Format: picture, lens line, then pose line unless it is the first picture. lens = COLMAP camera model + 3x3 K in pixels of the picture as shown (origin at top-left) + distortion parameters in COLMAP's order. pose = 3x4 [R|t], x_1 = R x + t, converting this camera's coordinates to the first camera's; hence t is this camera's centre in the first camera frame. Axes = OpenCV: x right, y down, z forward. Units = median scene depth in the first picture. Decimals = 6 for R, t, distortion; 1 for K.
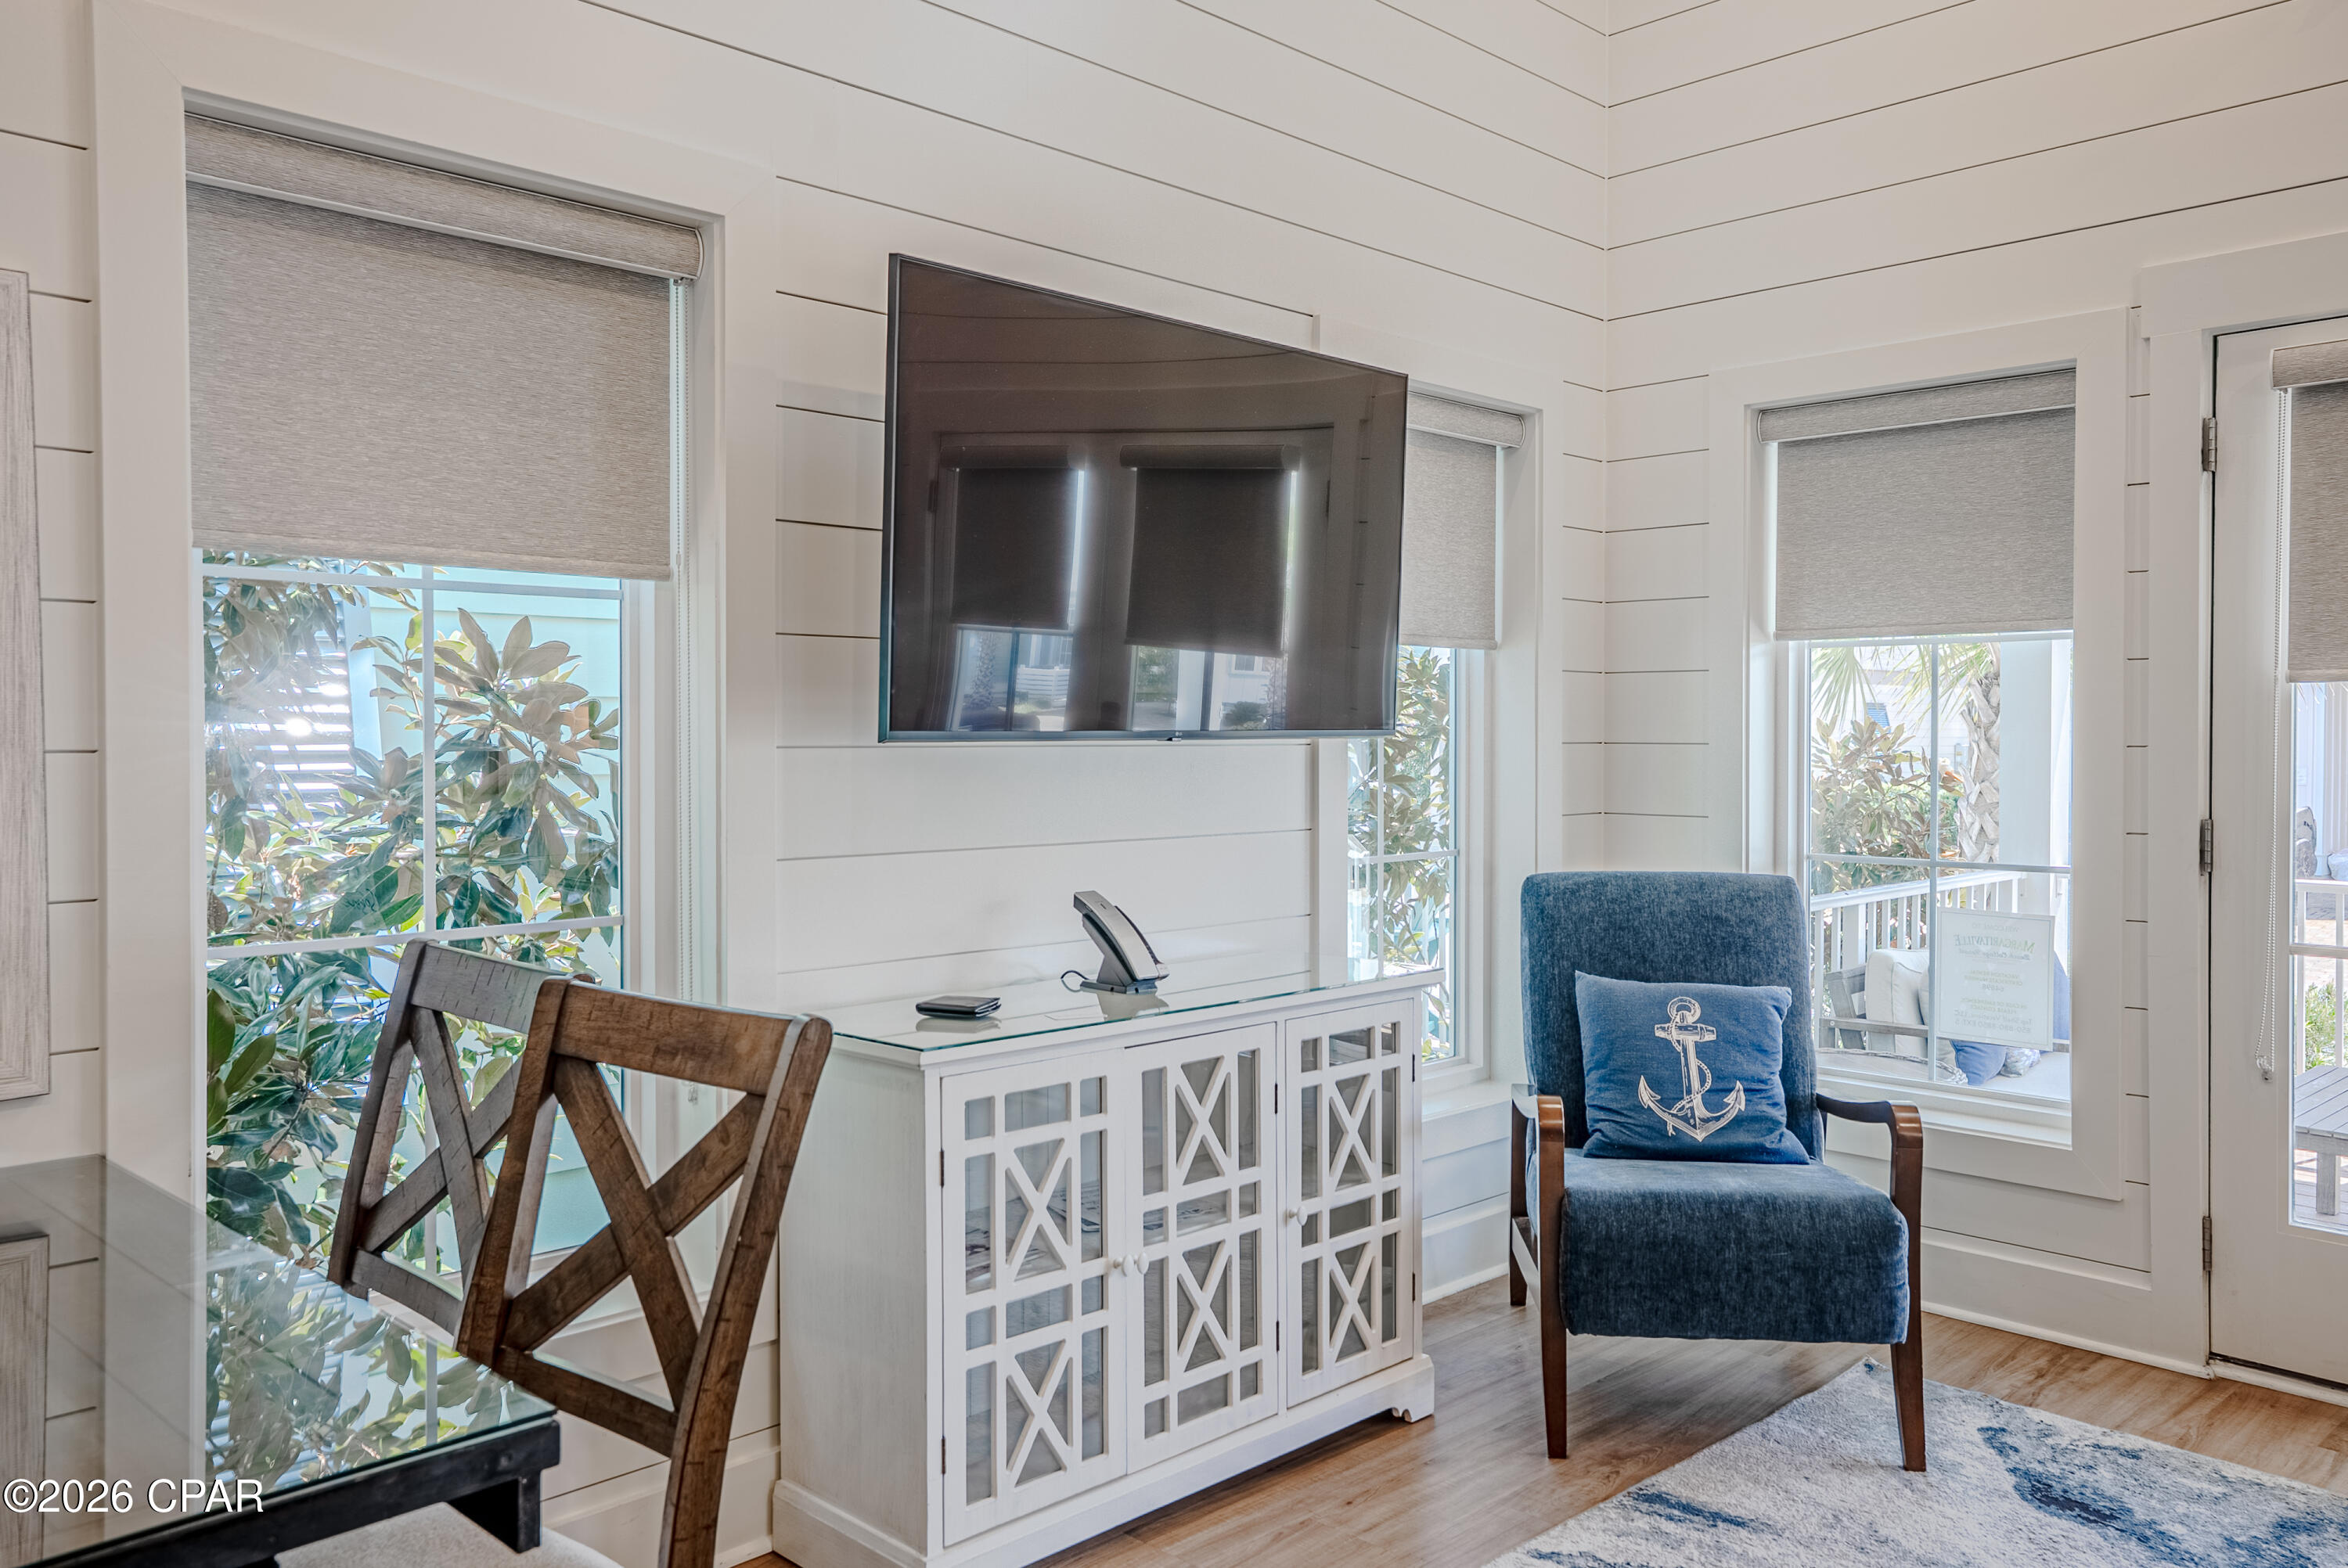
lens RADIAL K [[1796.6, 0, 1198.0], [0, 1796.6, 770.6], [0, 0, 1]] dist [0.021369, 0.012648]
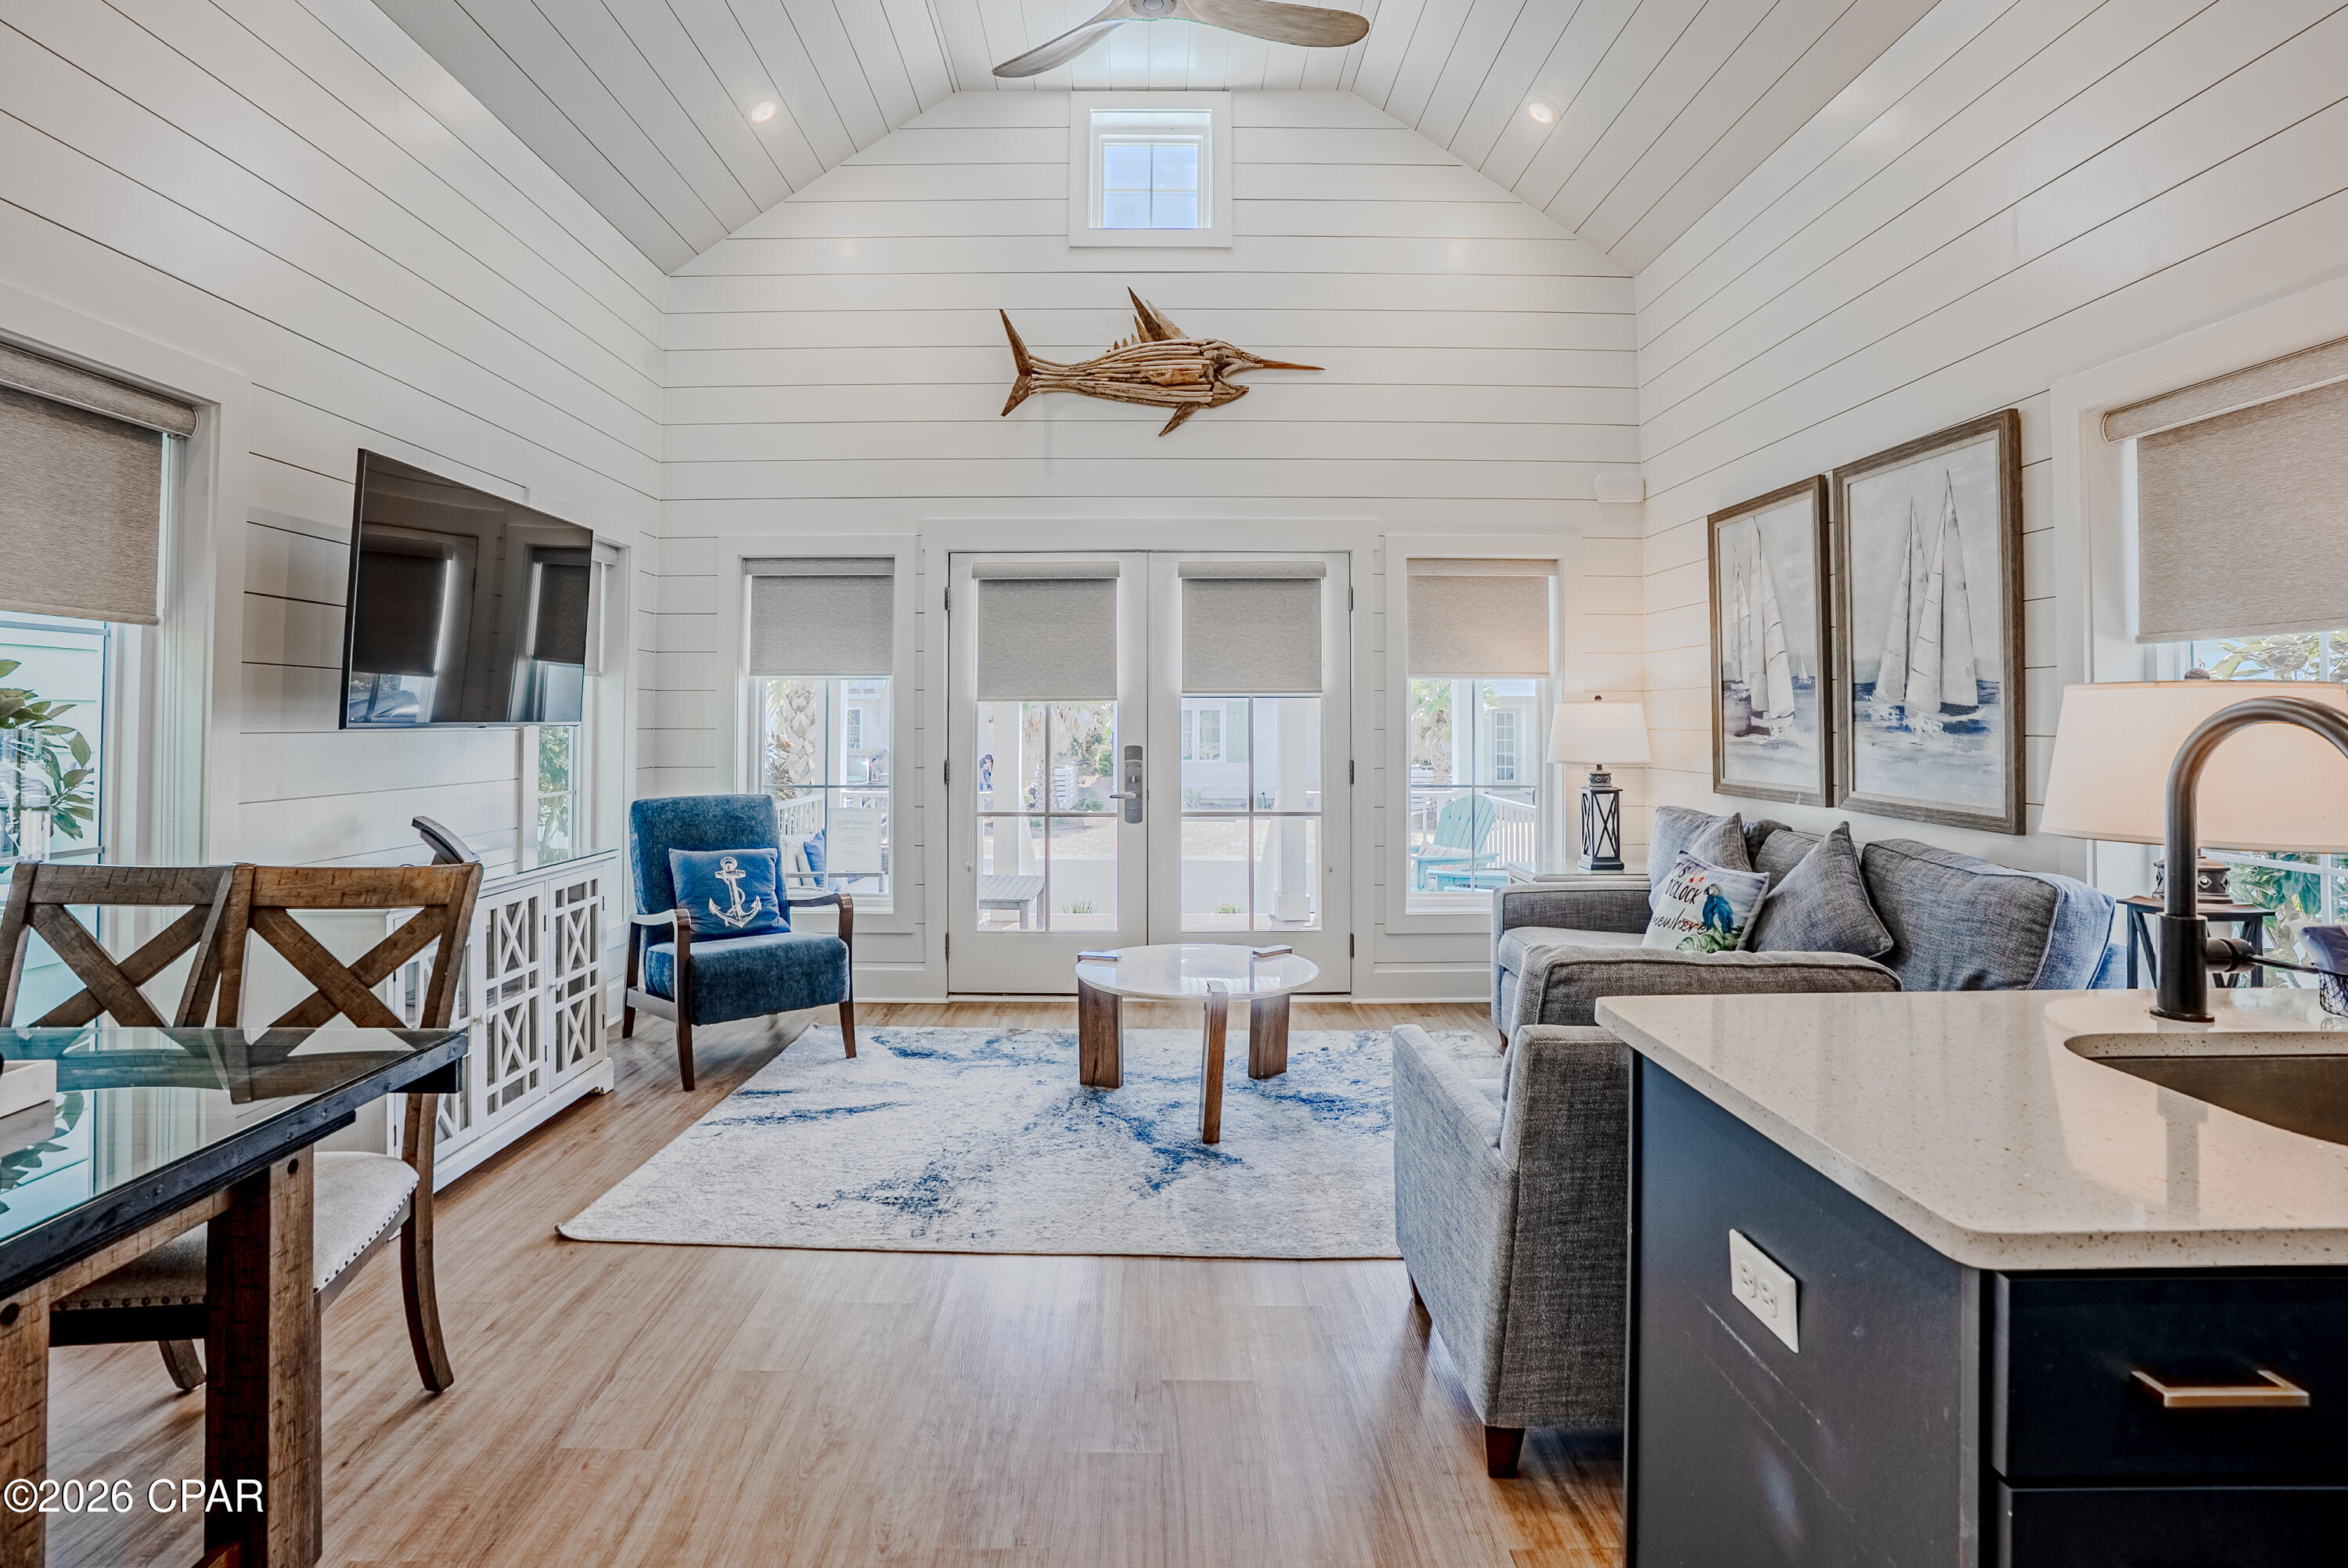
lens RADIAL K [[1132.3, 0, 1180.6], [0, 1132.3, 715.8], [0, 0, 1]] dist [-0.066004, 0.021959]
pose [[0.695164, 0.002984, 0.718845, -0.321353], [0.016524, 0.999661, -0.020129, 0.005332], [-0.718661, 0.025872, 0.694879, -0.255404]]
